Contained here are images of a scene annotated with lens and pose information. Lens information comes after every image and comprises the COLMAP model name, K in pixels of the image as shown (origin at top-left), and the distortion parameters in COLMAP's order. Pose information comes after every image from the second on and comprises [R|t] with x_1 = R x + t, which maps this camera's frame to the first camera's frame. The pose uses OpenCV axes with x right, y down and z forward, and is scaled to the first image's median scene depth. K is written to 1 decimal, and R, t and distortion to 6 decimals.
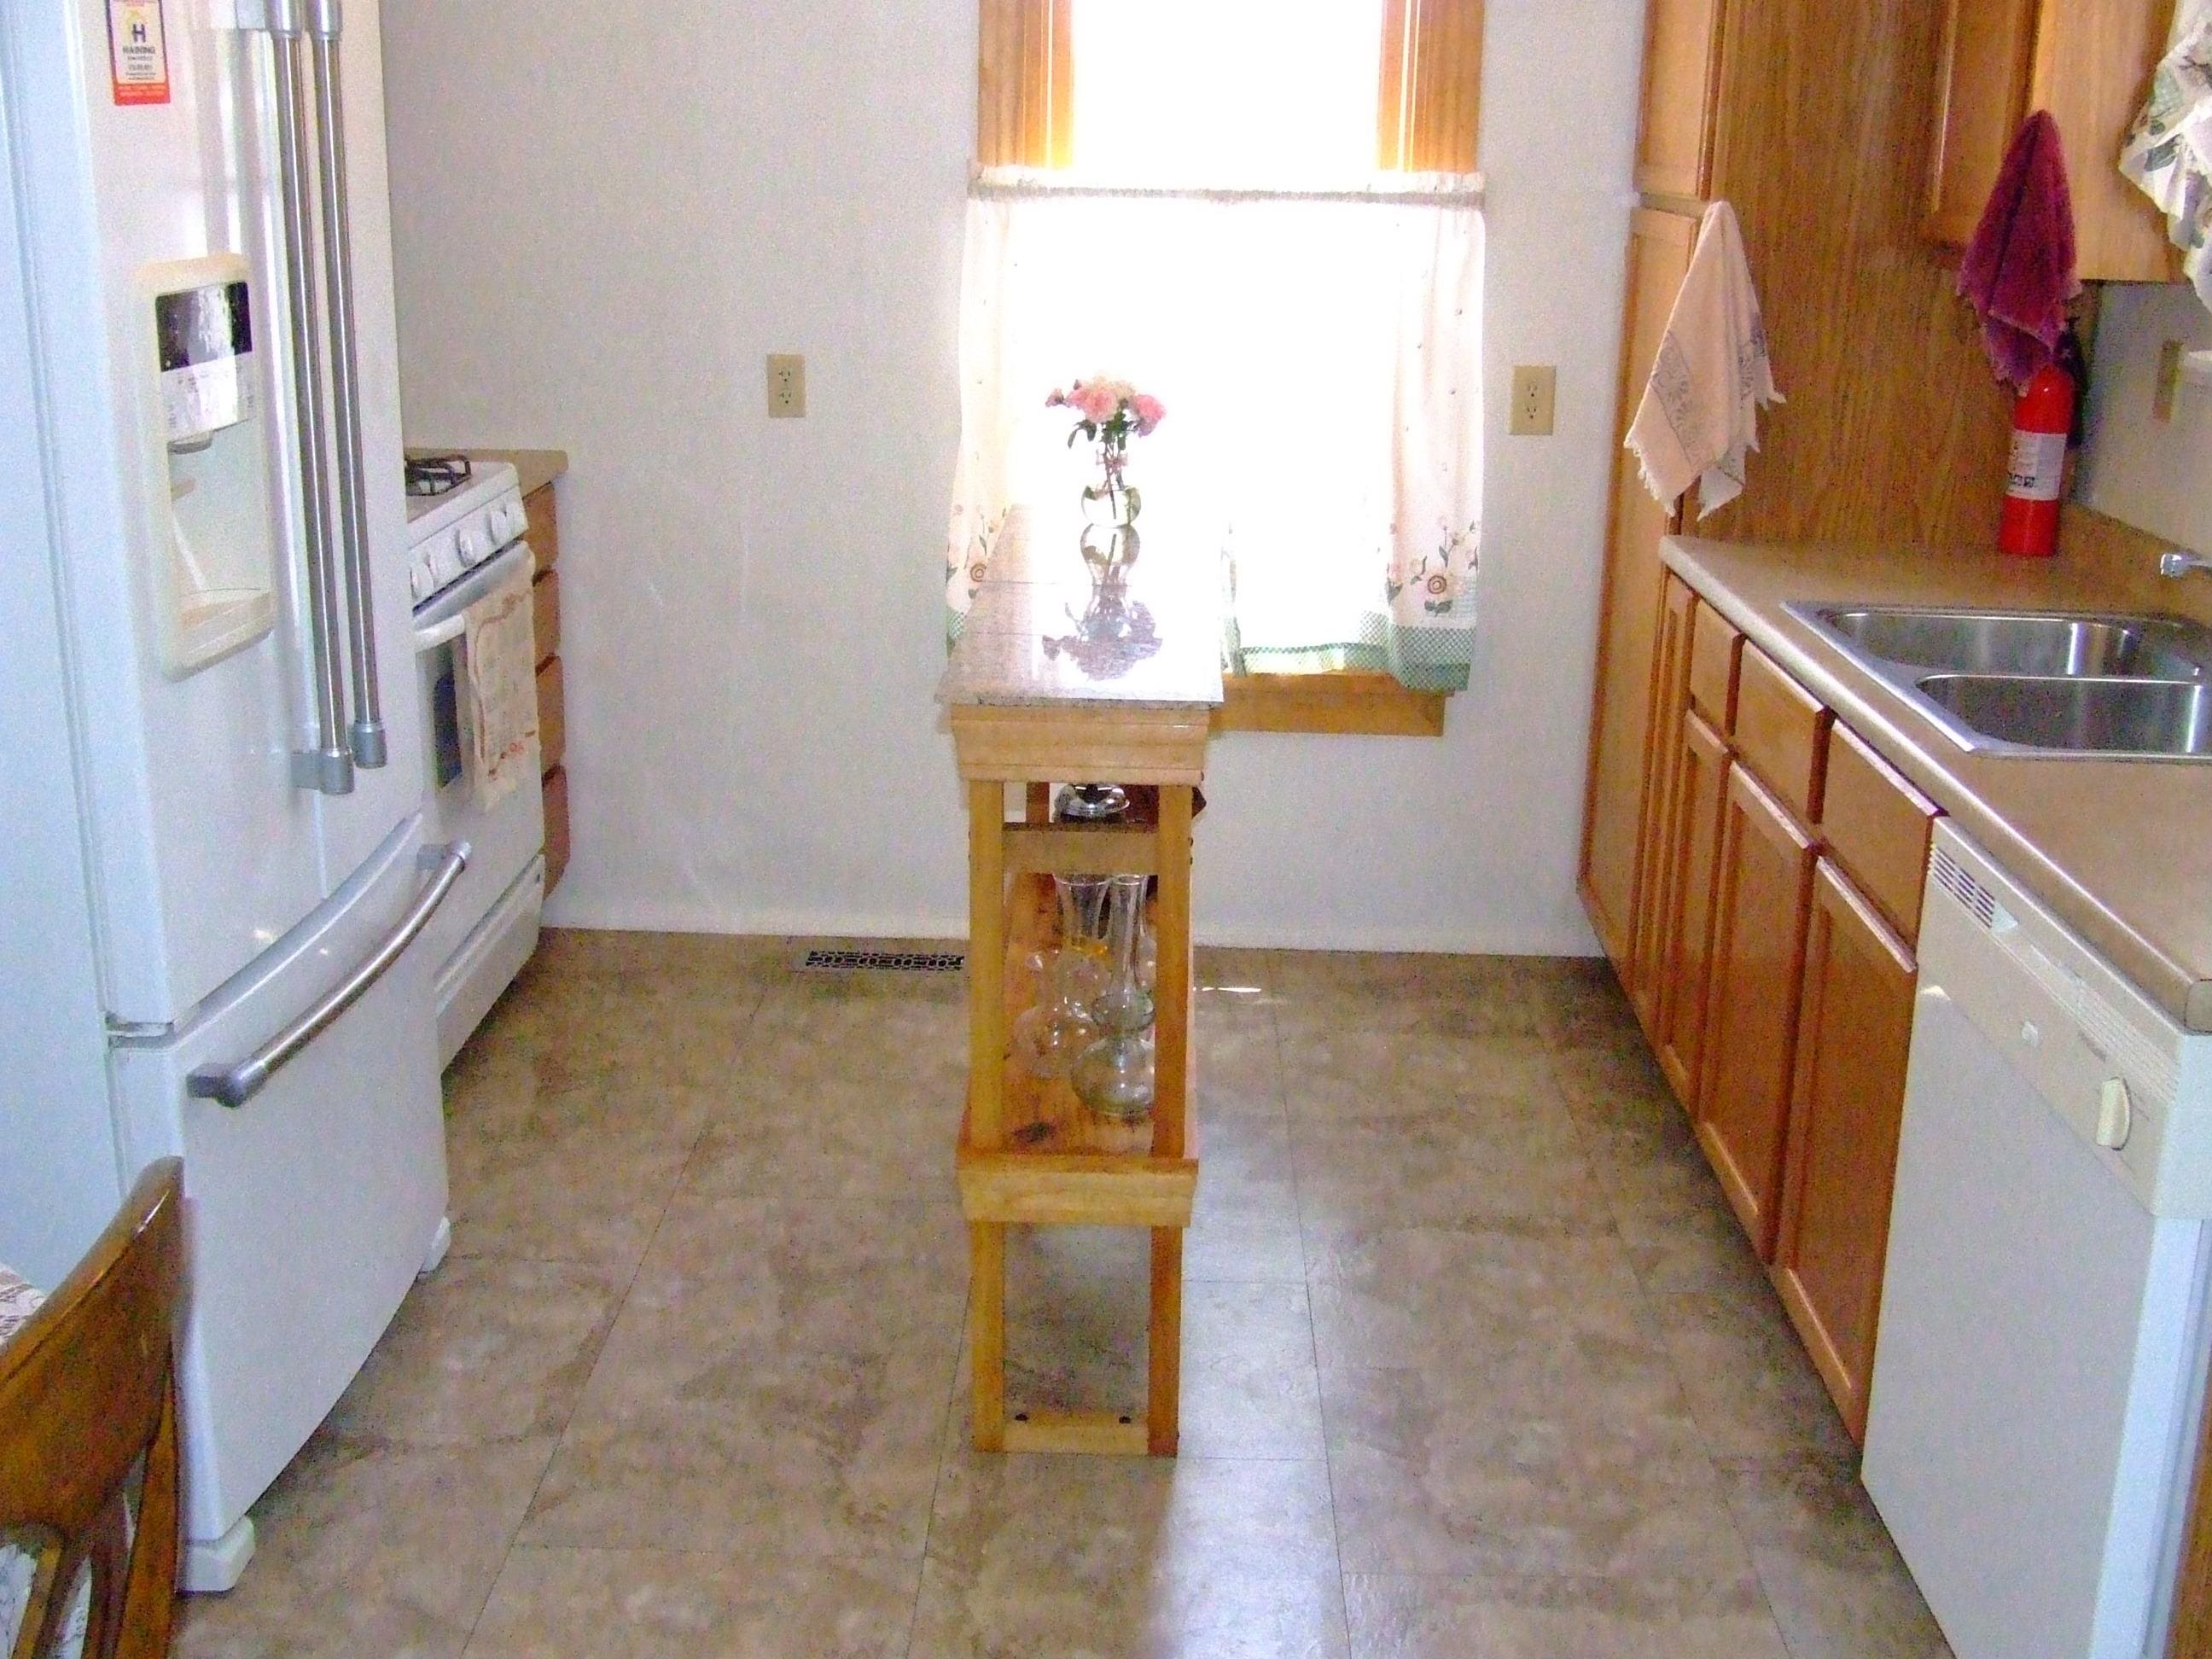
lens RADIAL K [[2414.8, 0, 1106.0], [0, 2414.8, 829.5], [0, 0, 1]] dist [-0.005780, 0.002323]
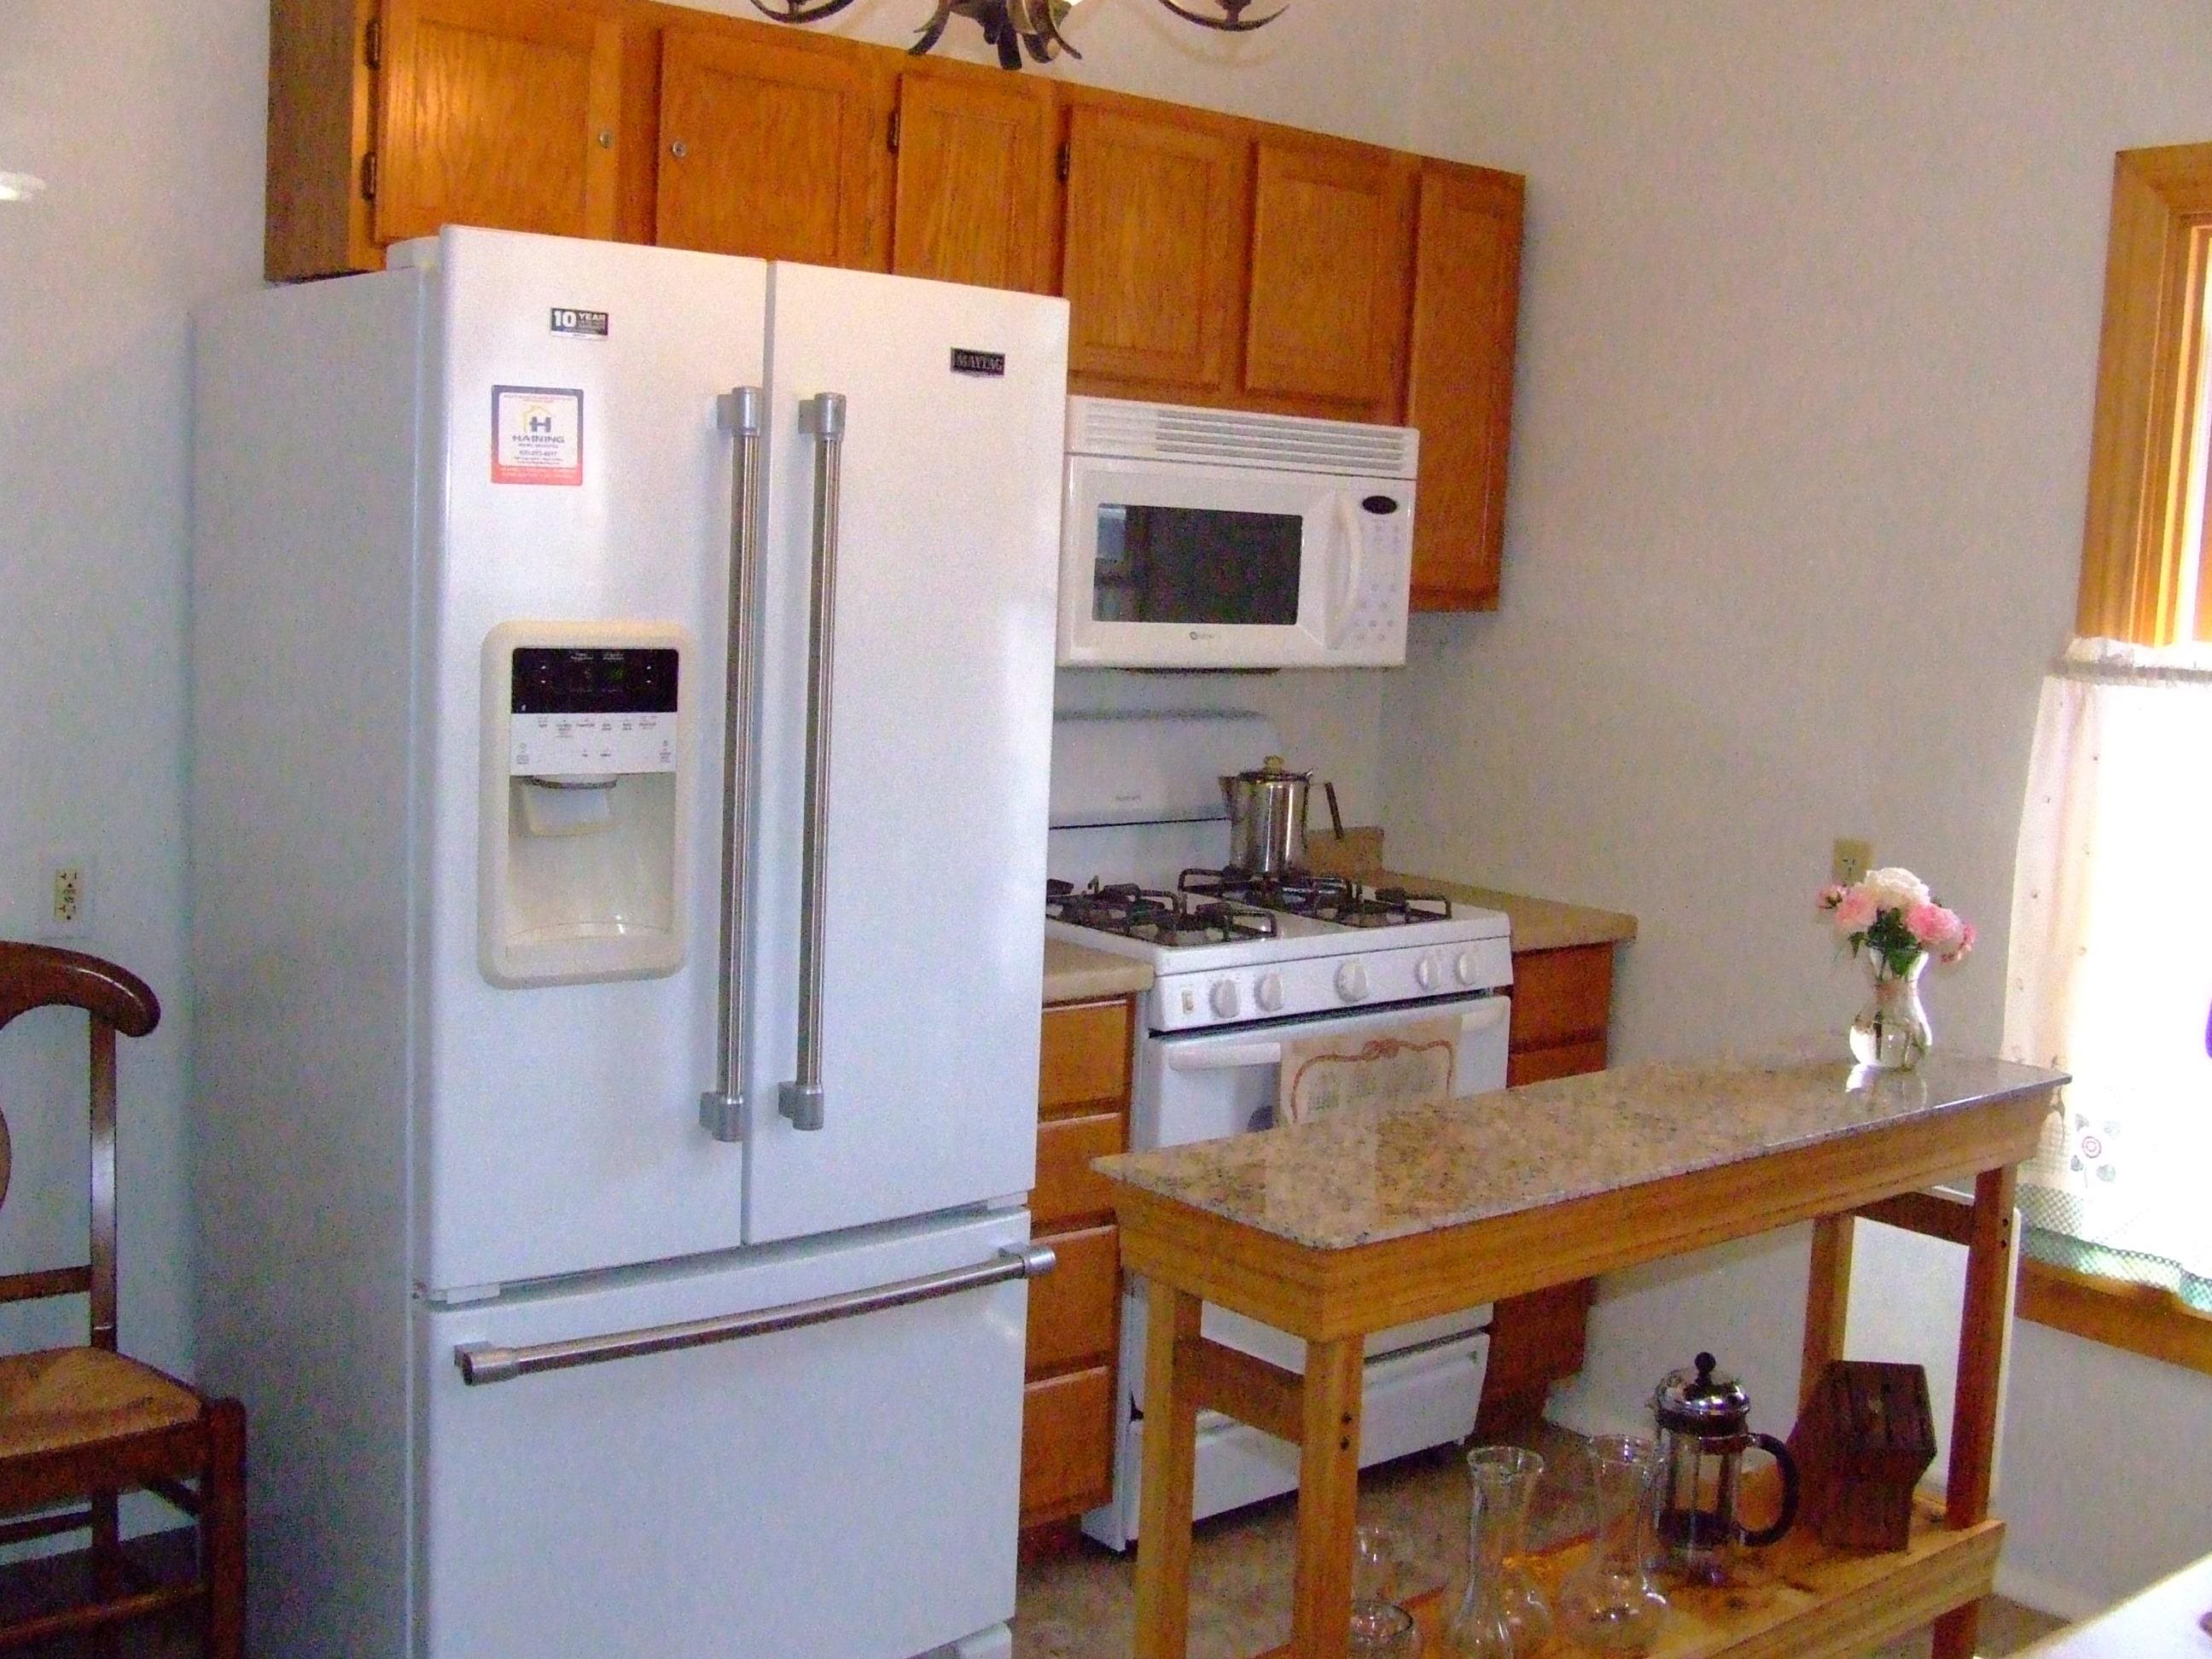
lens RADIAL K [[2414.8, 0, 1106.0], [0, 2414.8, 829.5], [0, 0, 1]] dist [-0.005780, 0.002323]
pose [[0.666922, 0.105672, -0.737596, 0.349532], [-0.253166, 0.963141, -0.090923, -0.058077], [0.700801, 0.247373, 0.669093, 0.251089]]
